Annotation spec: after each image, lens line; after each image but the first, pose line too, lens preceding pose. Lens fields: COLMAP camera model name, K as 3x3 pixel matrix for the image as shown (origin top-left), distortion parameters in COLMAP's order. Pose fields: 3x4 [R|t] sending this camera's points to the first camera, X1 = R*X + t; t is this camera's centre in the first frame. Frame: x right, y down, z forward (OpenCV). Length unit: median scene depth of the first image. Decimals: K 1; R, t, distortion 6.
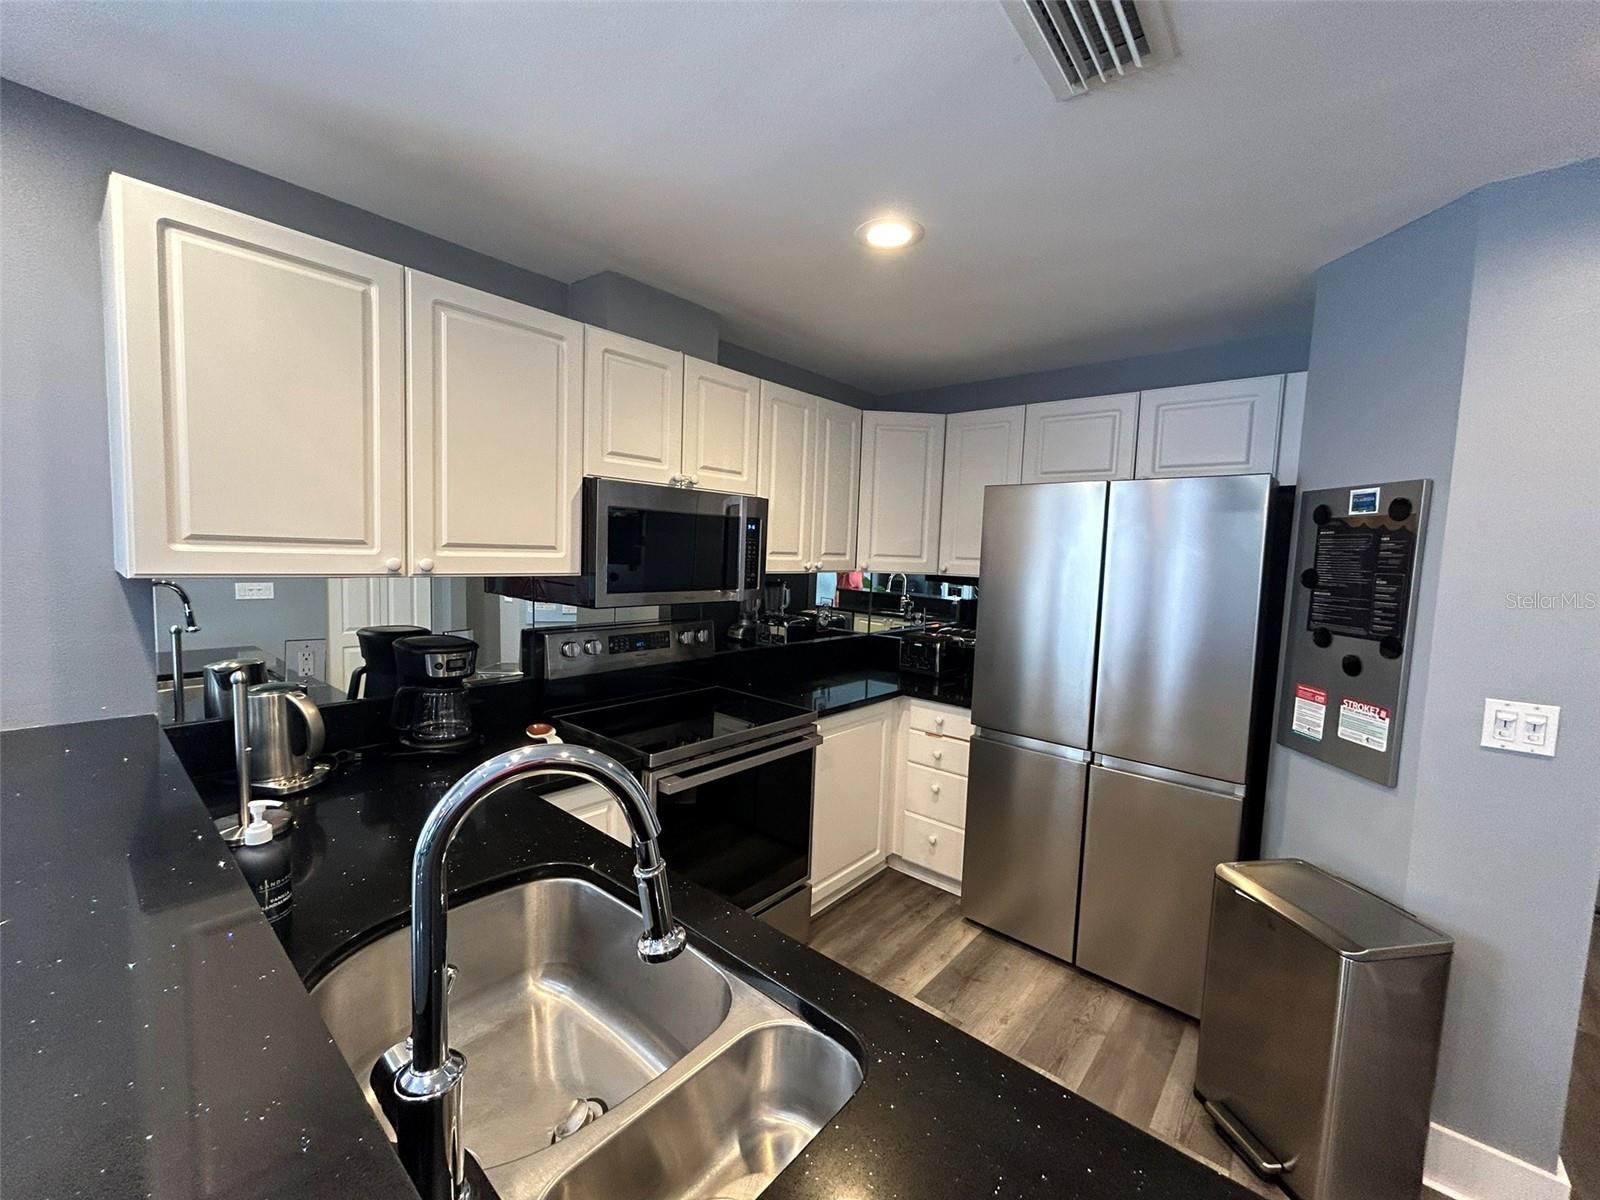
lens RADIAL K [[643.1, 0, 795.8], [0, 643.1, 600.9], [0, 0, 1]] dist [-0.000526, 0.000904]
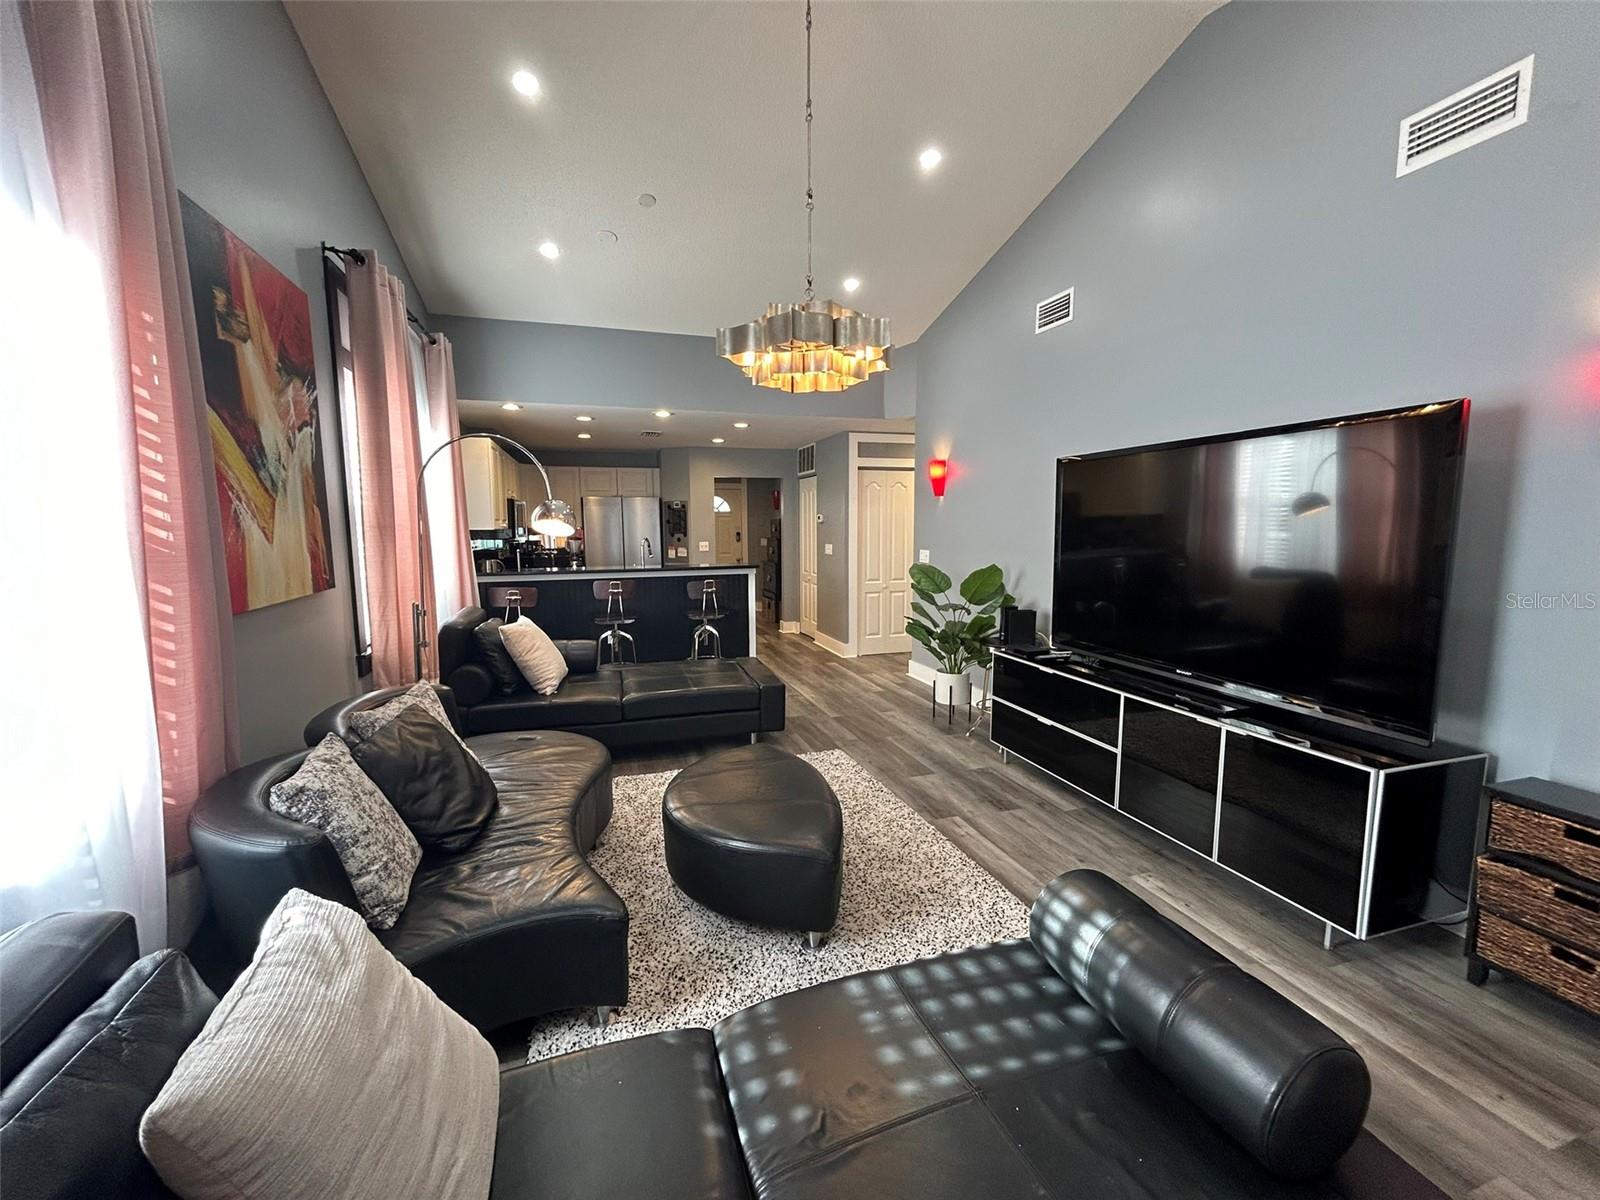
lens RADIAL K [[643.1, 0, 799.8], [0, 643.1, 592.3], [0, 0, 1]] dist [-0.000526, 0.000904]
pose [[0.513768, -0.127962, 0.848333, -2.271185], [0.091499, 0.991347, 0.094120, 0.101770], [-0.853036, 0.029266, 0.521031, -1.828760]]
